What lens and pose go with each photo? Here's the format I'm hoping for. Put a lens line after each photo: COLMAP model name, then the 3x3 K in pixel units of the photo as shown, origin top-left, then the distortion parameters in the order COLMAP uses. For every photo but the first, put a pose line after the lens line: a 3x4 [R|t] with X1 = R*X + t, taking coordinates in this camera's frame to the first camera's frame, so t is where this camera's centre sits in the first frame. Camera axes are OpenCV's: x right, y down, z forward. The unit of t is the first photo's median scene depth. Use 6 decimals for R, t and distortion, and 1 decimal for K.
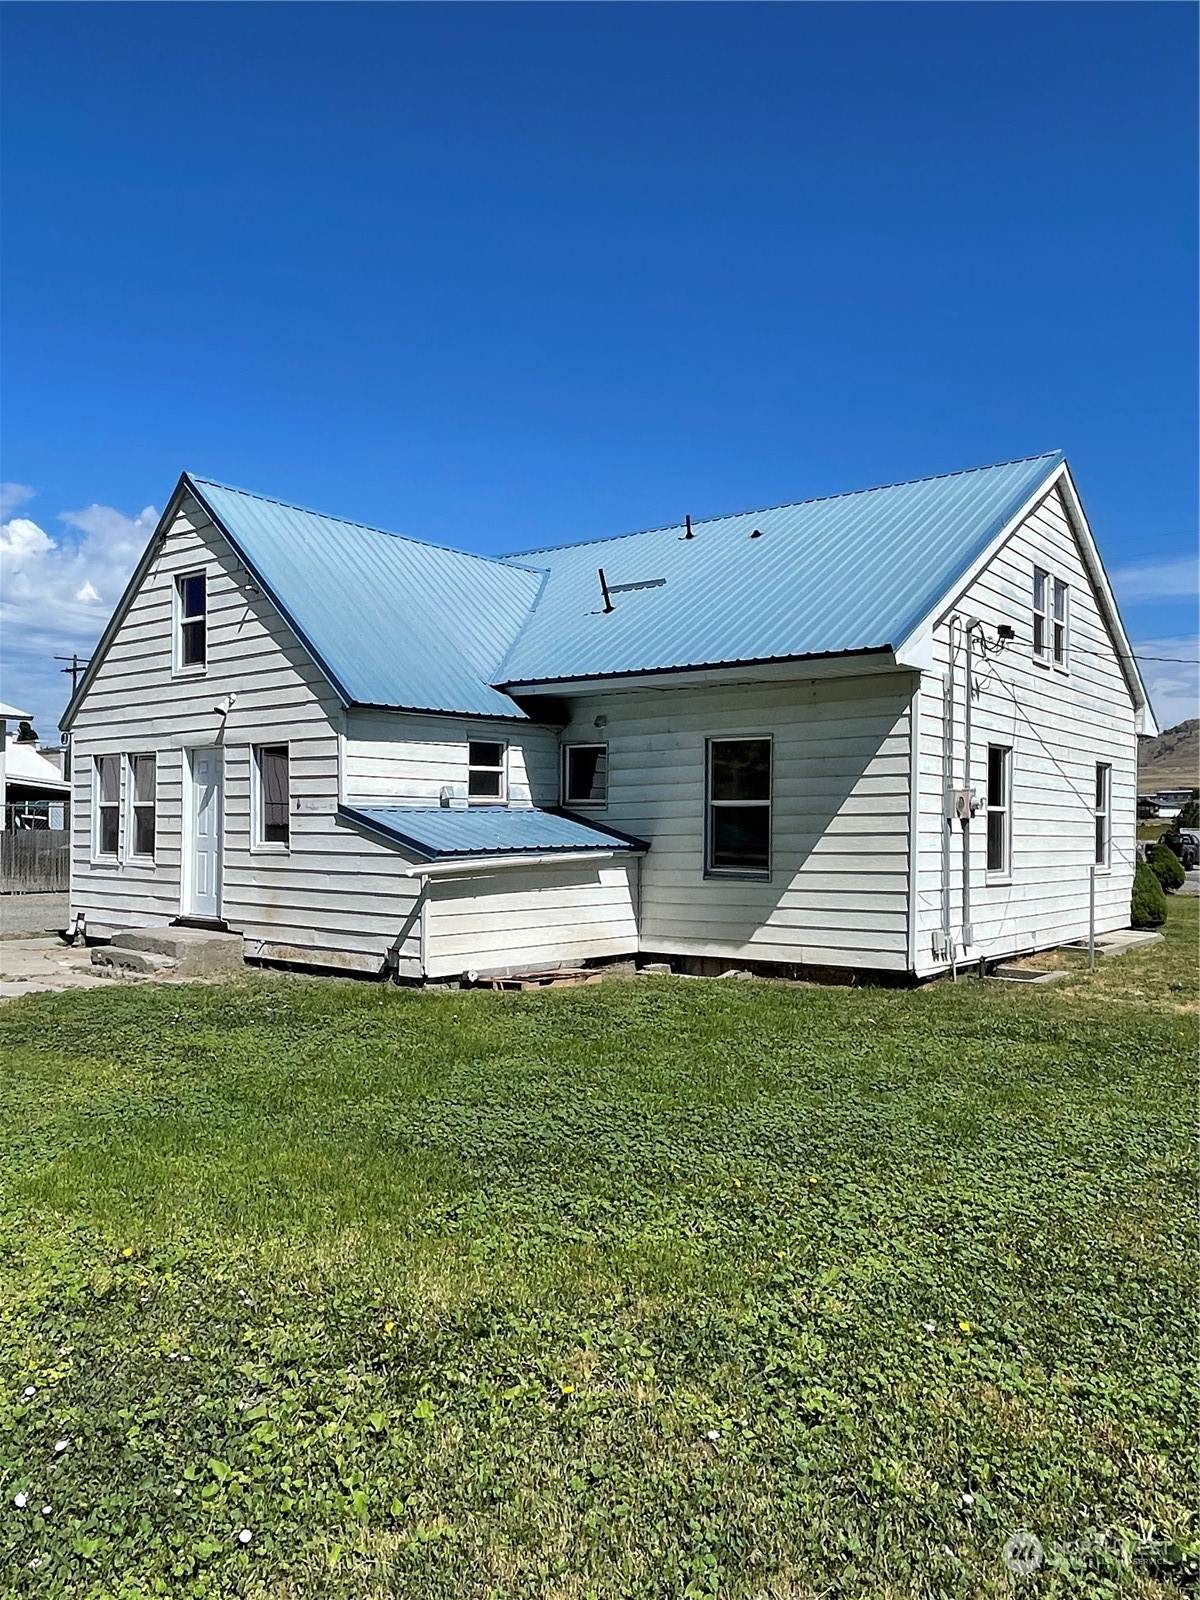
lens RADIAL K [[1132.9, 0, 600.7], [0, 1132.9, 802.8], [0, 0, 1]] dist [0.003191, -0.000117]
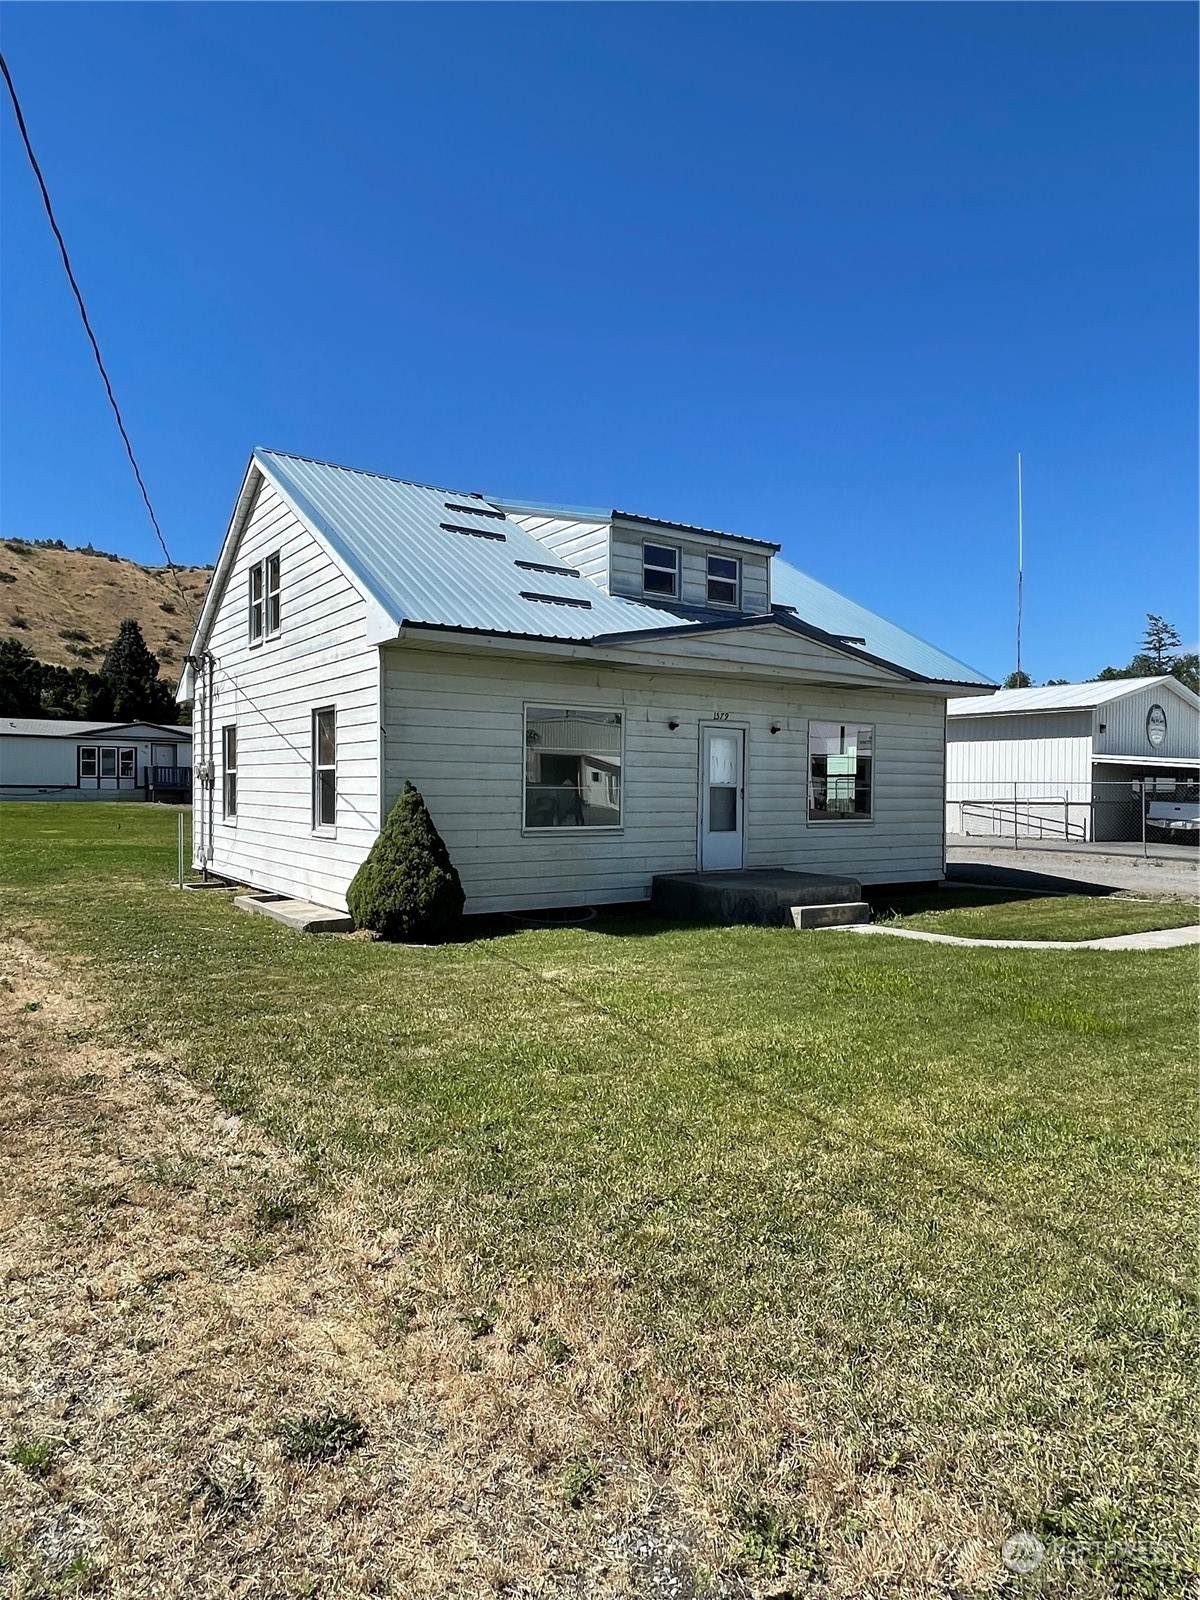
lens RADIAL K [[1002.2, 0, 601.8], [0, 1002.2, 804.5], [0, 0, 1]] dist [0.000567, 0.000032]
pose [[-0.293107, -0.004436, -0.956069, 1.294543], [0.001293, 0.999986, -0.005036, 0.048965], [0.956079, -0.002712, -0.293097, 1.670857]]
